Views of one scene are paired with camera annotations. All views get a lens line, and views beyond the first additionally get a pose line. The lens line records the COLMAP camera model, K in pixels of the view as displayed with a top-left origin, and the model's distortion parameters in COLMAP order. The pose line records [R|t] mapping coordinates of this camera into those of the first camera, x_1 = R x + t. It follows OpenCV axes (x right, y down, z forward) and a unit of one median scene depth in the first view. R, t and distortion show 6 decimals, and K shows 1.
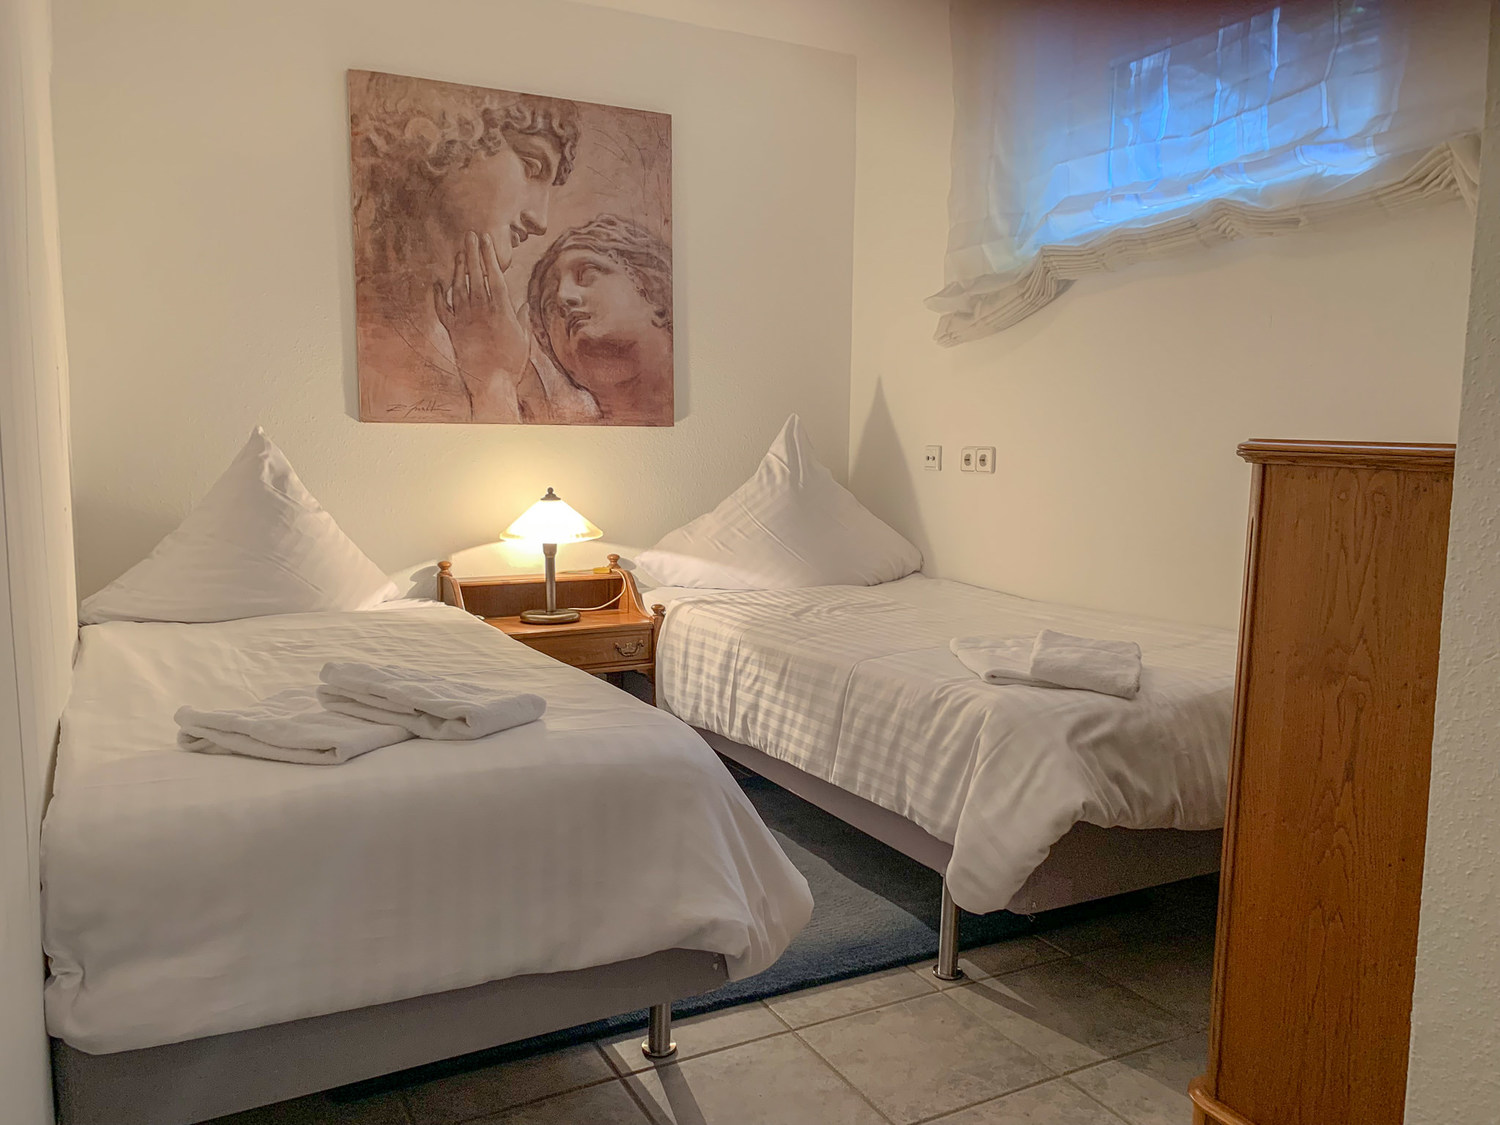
lens RADIAL K [[1146.6, 0, 751.2], [0, 1146.6, 580.9], [0, 0, 1]] dist [0.066455, -0.165500]
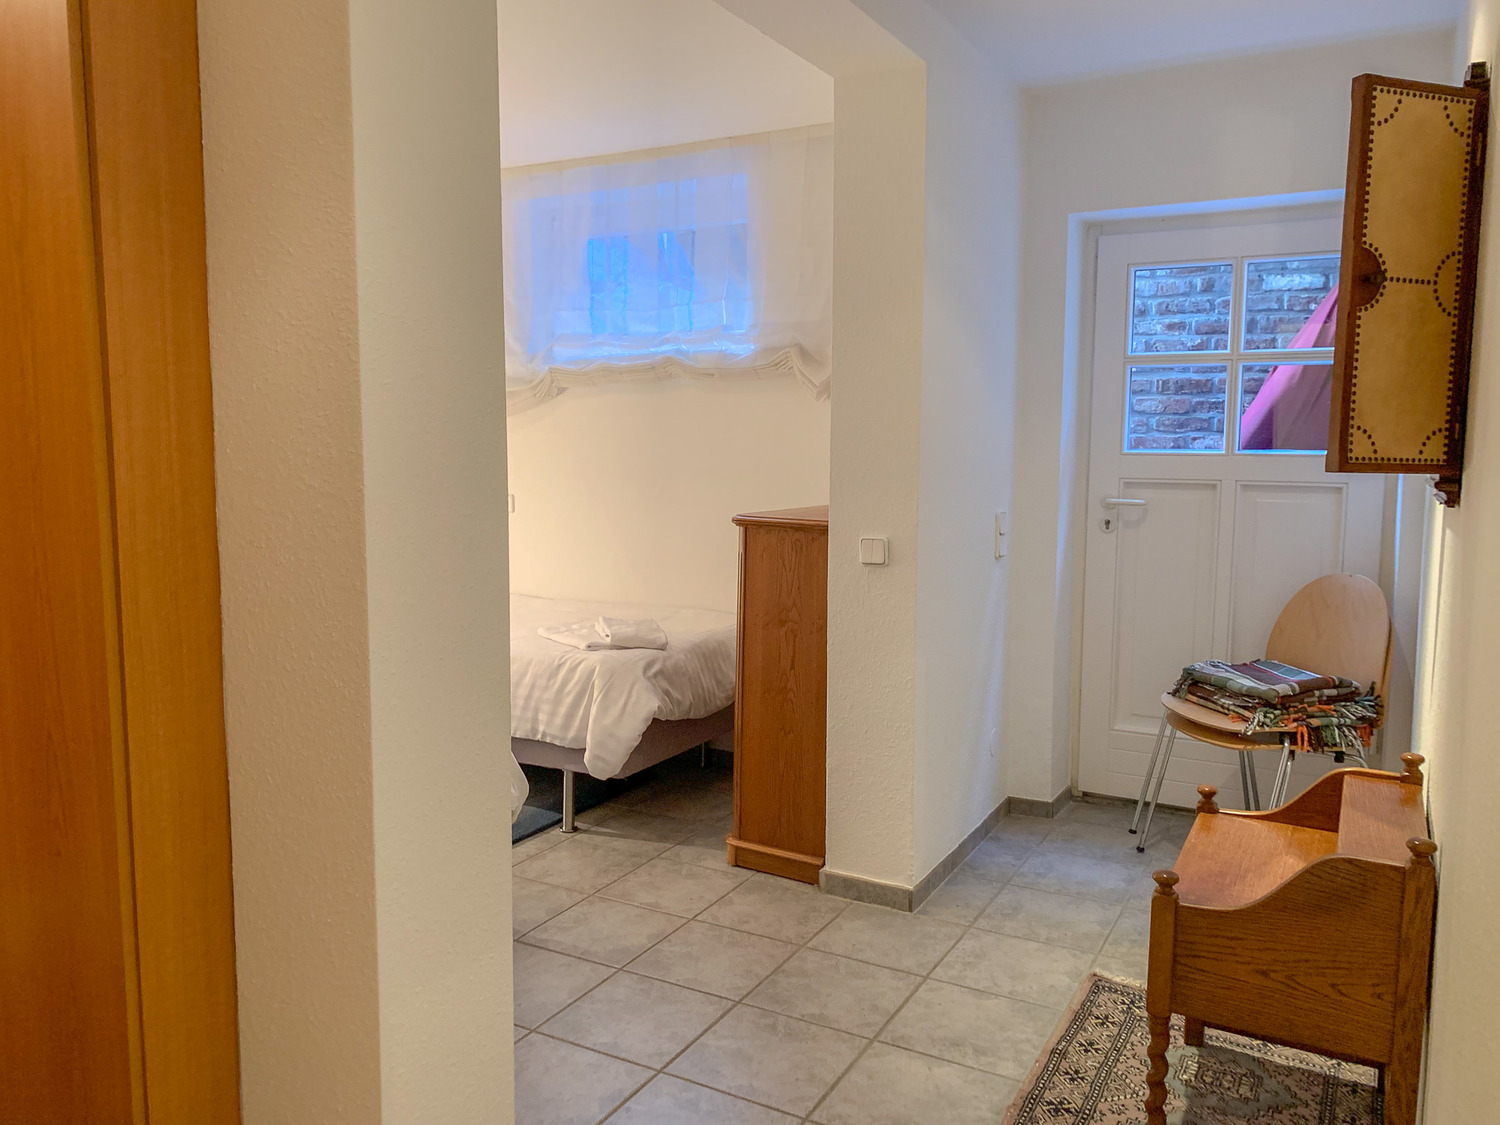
lens RADIAL K [[1132.9, 0, 754.9], [0, 1132.9, 578.5], [0, 0, 1]] dist [0.088660, -0.116236]
pose [[0.834683, -0.076283, 0.545422, -0.422721], [0.073614, 0.996927, 0.026777, -0.037972], [-0.545788, 0.017800, 0.837734, -0.466214]]
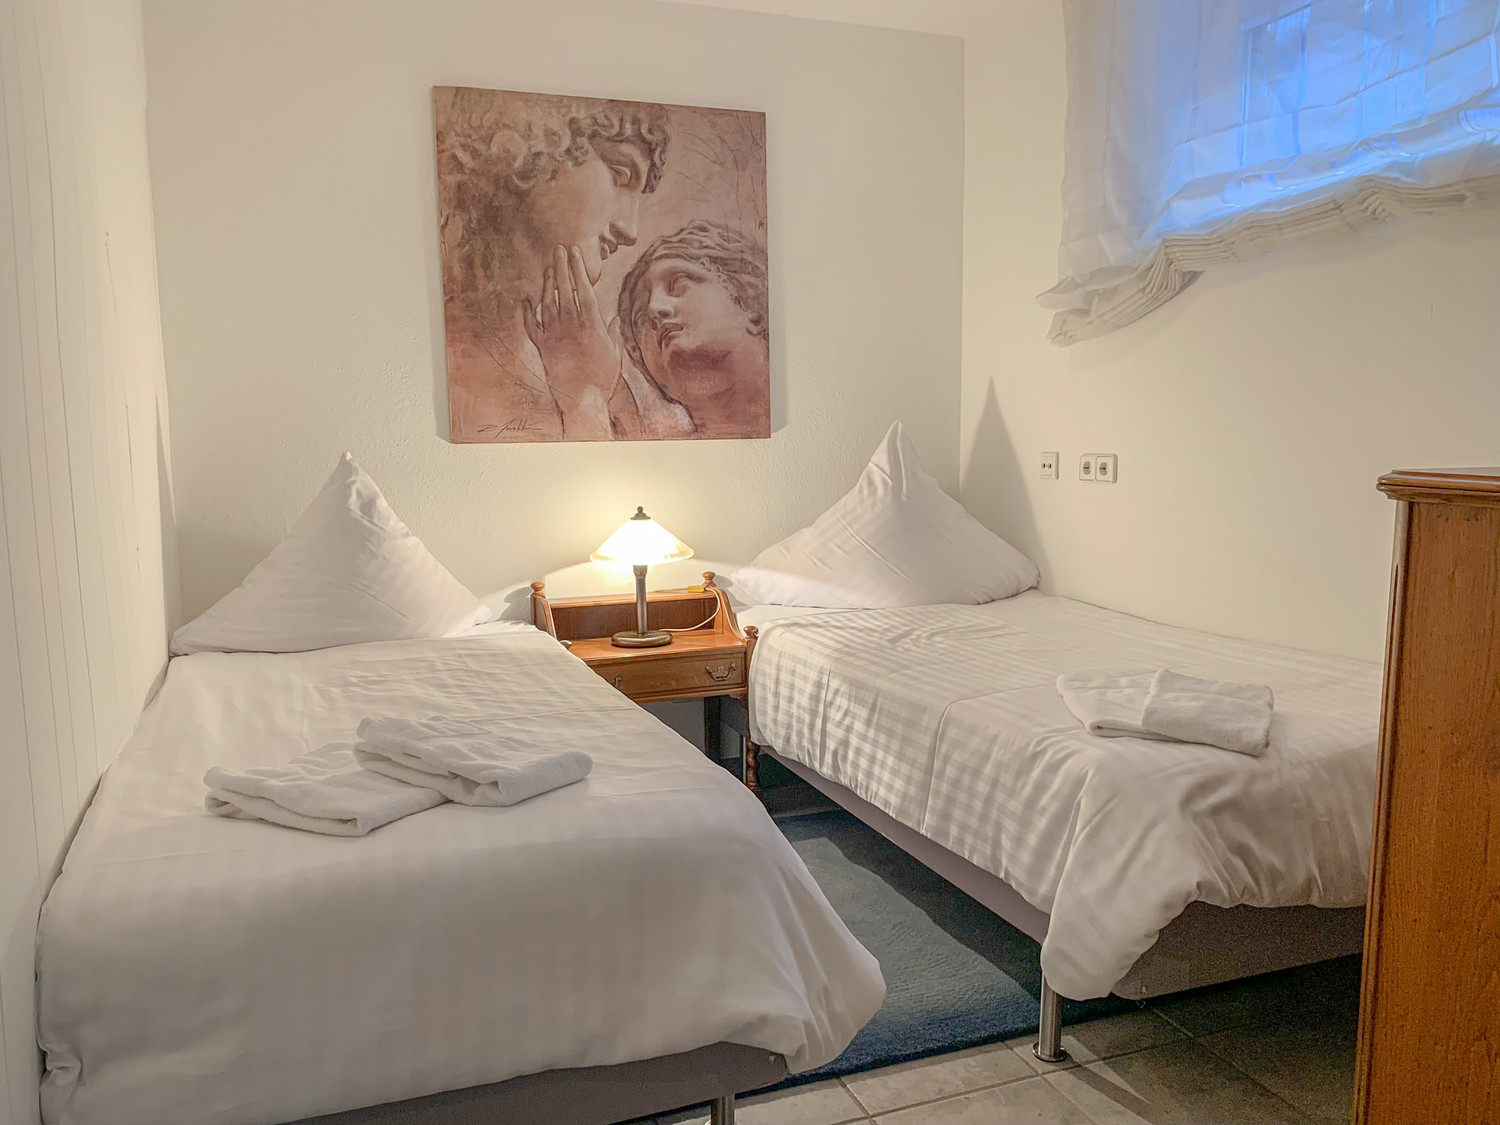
lens RADIAL K [[1142.9, 0, 745.5], [0, 1142.9, 579.6], [0, 0, 1]] dist [0.034808, -0.065062]
pose [[0.992038, -0.006487, -0.125774, 0.044672], [0.007356, 0.999952, 0.006439, -0.033424], [0.125726, -0.007313, 0.992038, 0.074427]]
